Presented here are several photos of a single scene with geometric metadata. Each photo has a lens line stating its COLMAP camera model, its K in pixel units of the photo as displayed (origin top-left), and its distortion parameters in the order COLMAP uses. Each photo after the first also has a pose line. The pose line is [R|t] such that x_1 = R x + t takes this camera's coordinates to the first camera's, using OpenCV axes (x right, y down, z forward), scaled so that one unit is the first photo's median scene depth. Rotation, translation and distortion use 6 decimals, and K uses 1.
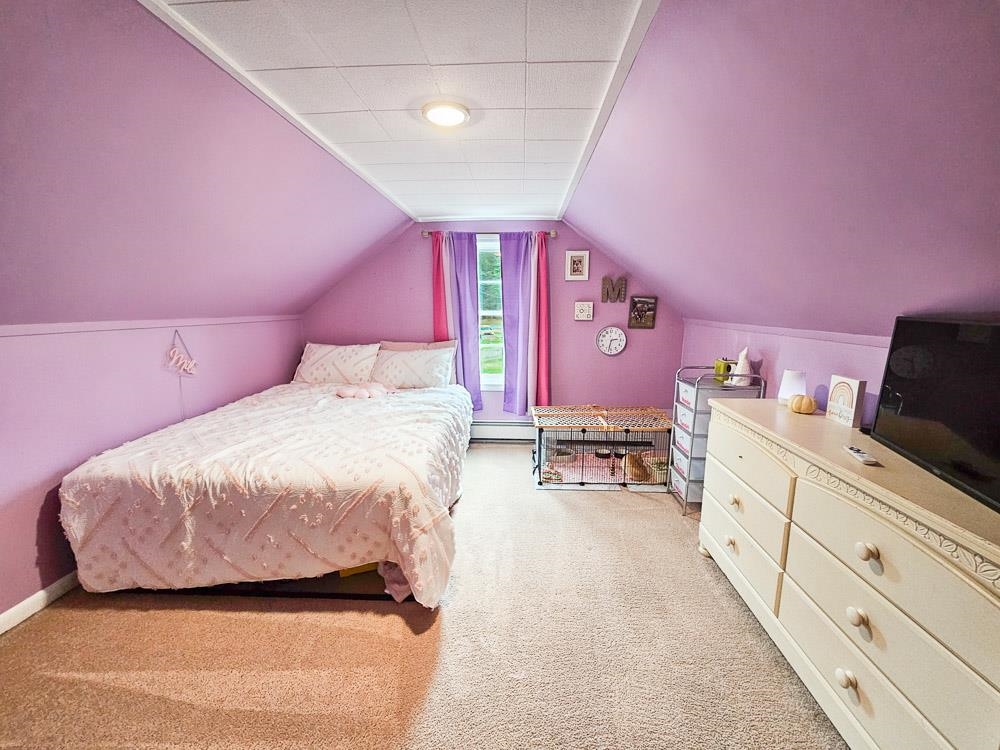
lens RADIAL K [[418.2, 0, 497.9], [0, 418.2, 376.9], [0, 0, 1]] dist [-0.005184, -0.000672]
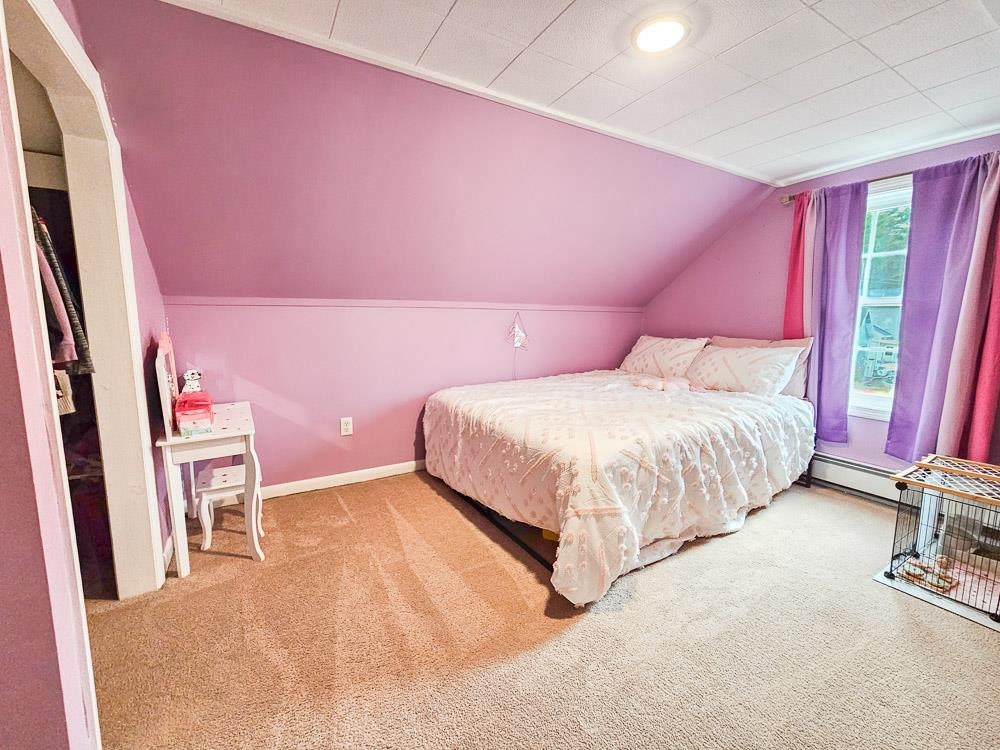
lens RADIAL K [[418.2, 0, 497.9], [0, 418.2, 376.9], [0, 0, 1]] dist [-0.005184, -0.000672]
pose [[0.540365, 0.116749, -0.833292, 0.269138], [-0.148203, 0.988051, 0.042326, 0.035727], [0.828276, 0.100625, 0.551211, 0.193815]]
